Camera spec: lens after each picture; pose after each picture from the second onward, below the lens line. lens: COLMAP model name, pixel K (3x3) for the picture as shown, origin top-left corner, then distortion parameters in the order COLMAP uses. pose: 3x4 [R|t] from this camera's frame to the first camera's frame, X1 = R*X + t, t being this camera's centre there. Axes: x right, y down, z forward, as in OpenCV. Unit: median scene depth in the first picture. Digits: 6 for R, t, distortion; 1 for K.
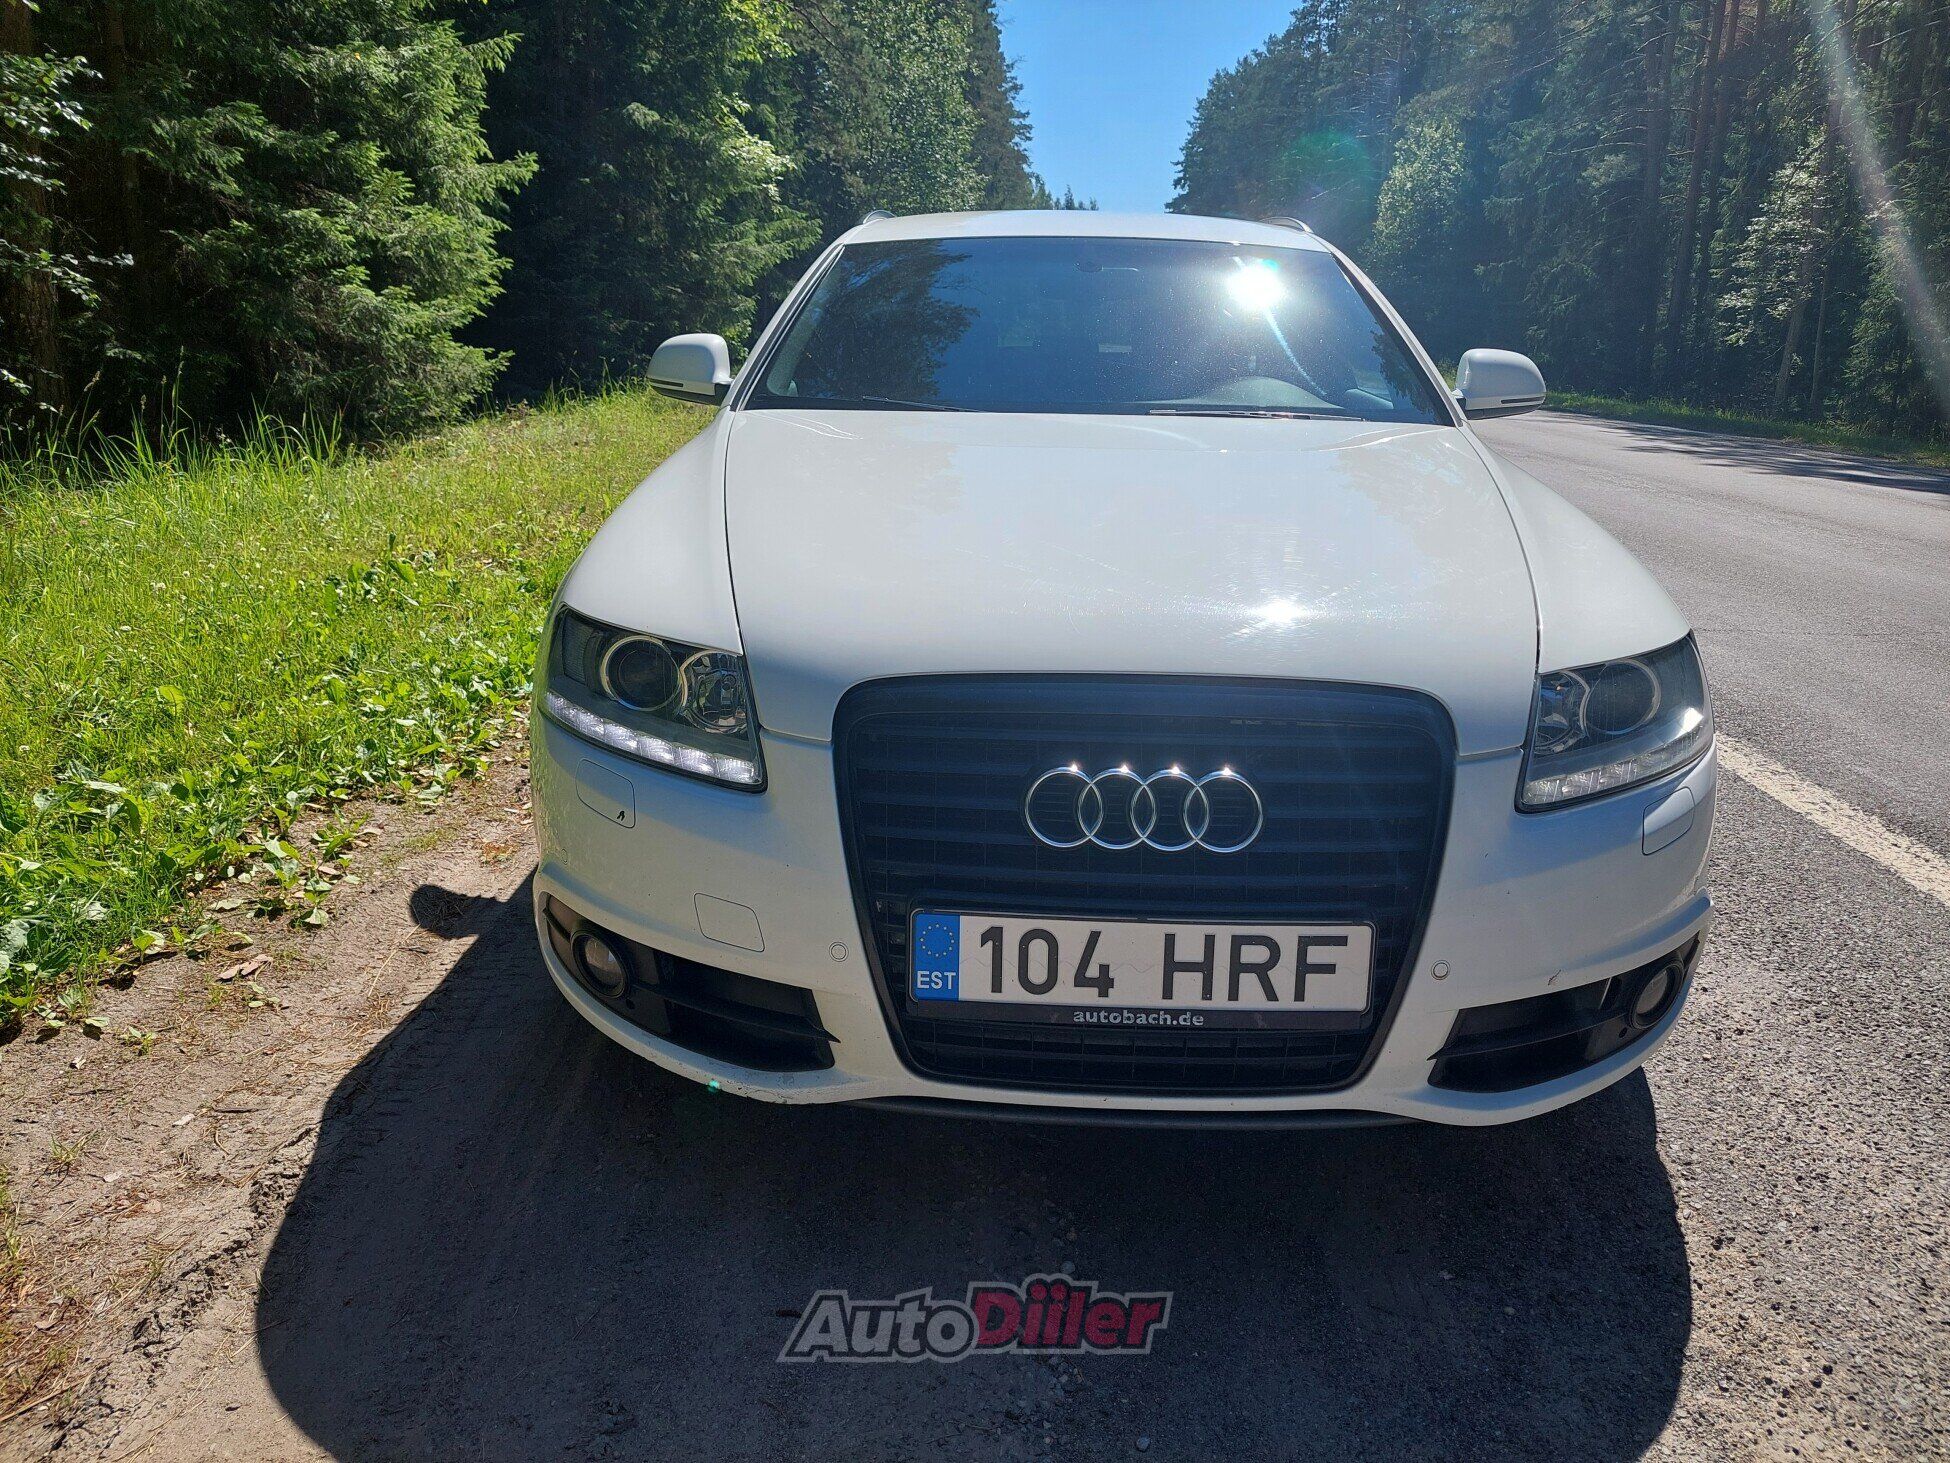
lens RADIAL K [[1409.7, 0, 977.1], [0, 1409.7, 725.8], [0, 0, 1]] dist [0.040997, -0.017033]
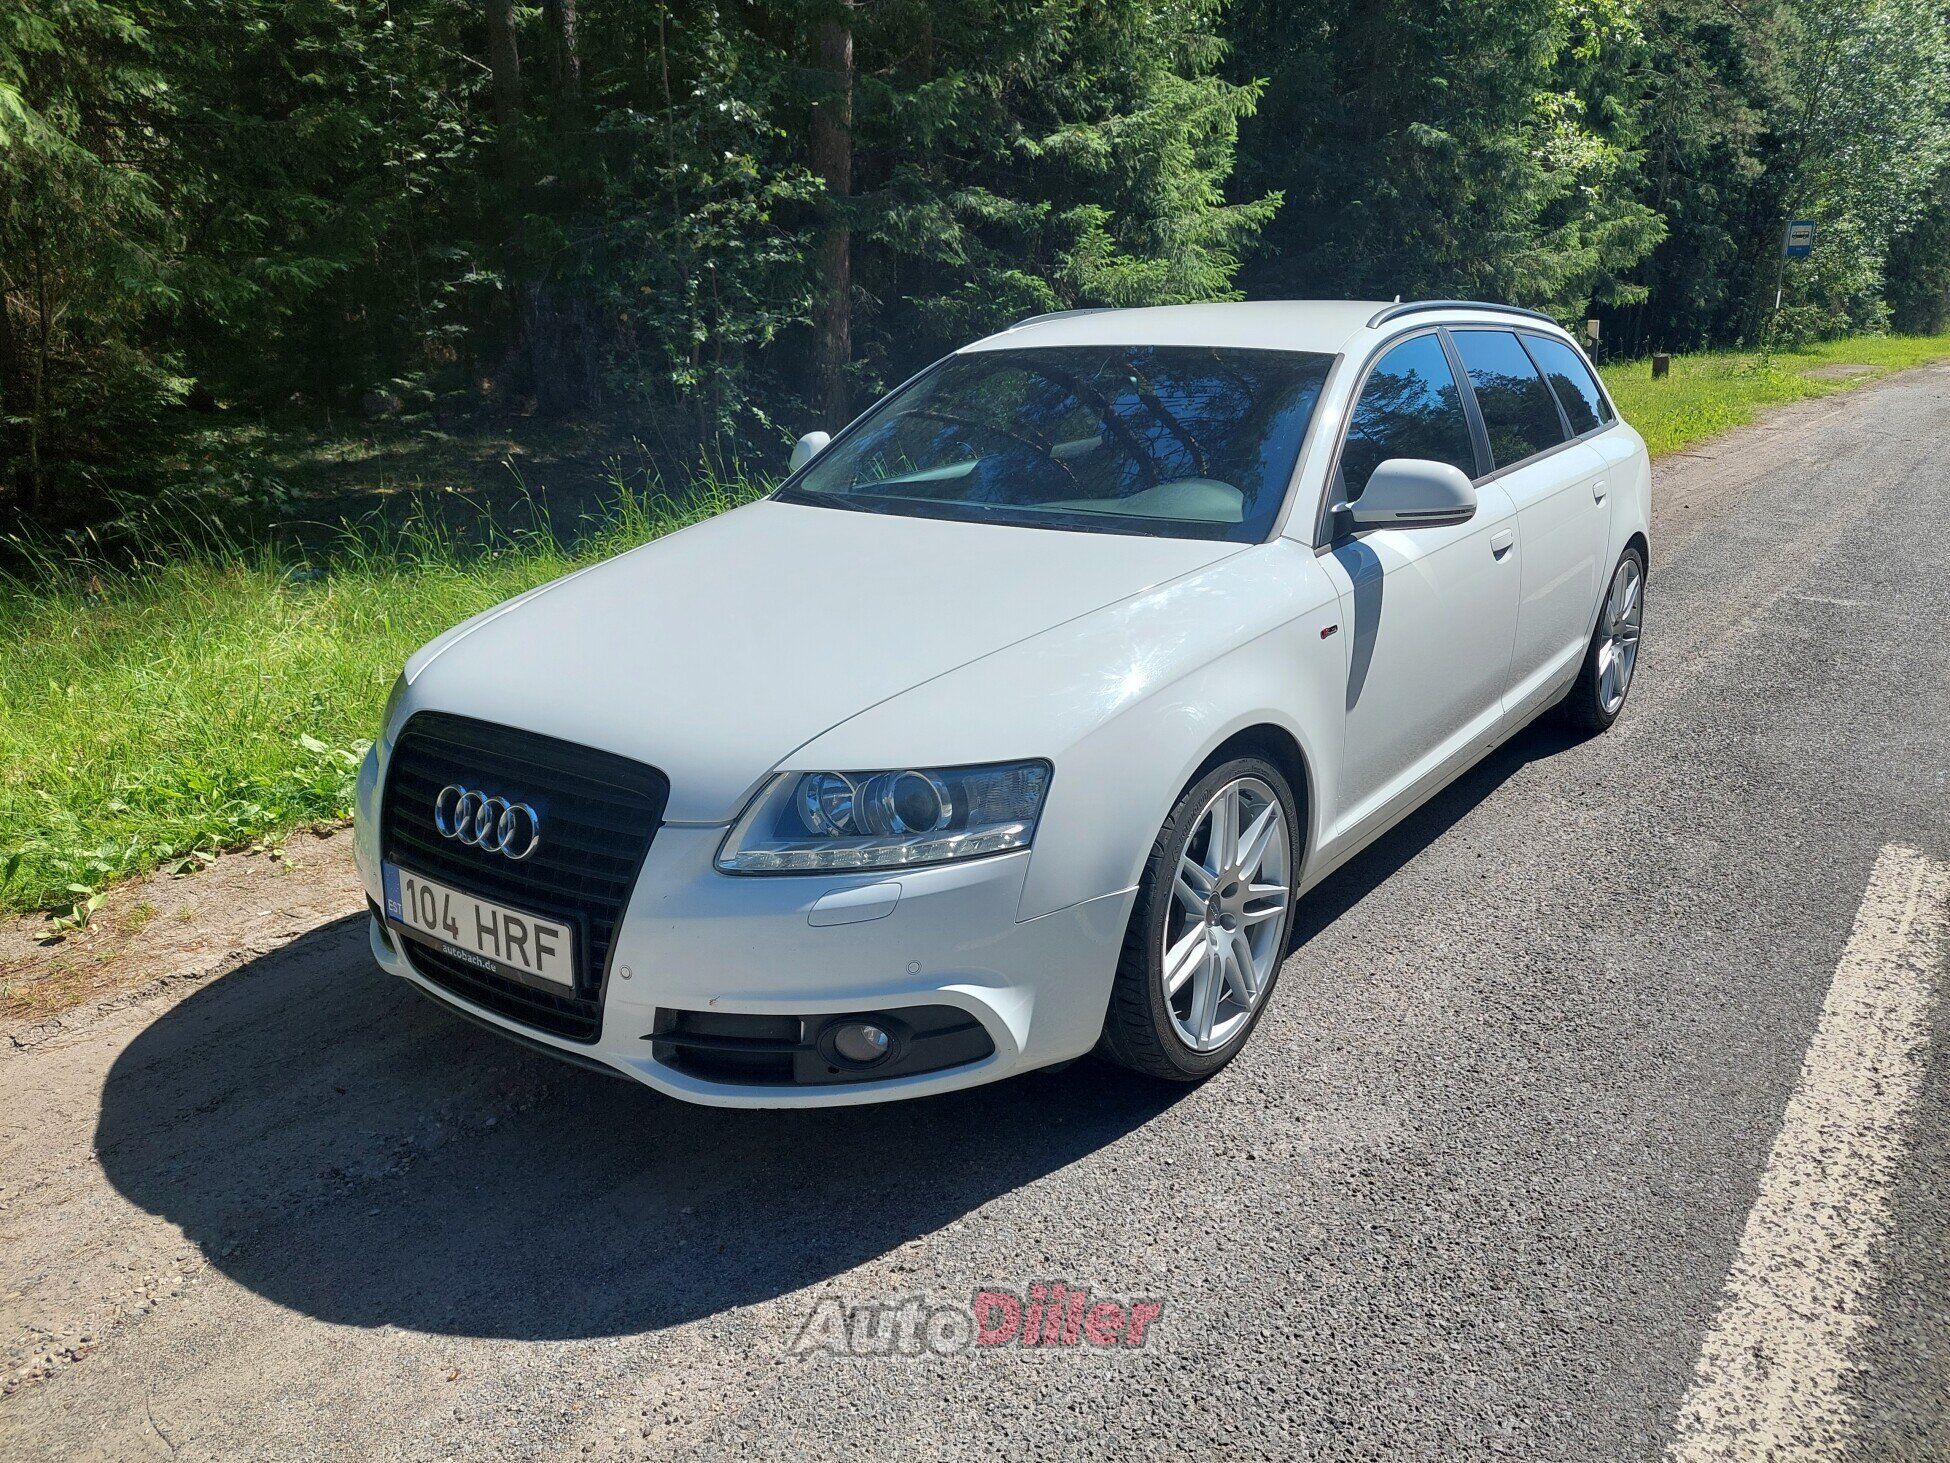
lens RADIAL K [[1409.7, 0, 993.2], [0, 1409.7, 731.0], [0, 0, 1]] dist [0.040997, -0.017033]
pose [[0.810803, 0.126970, -0.571381, 1.351301], [-0.120067, 0.991508, 0.049951, -0.167916], [0.572872, 0.028104, 0.819163, 0.077446]]
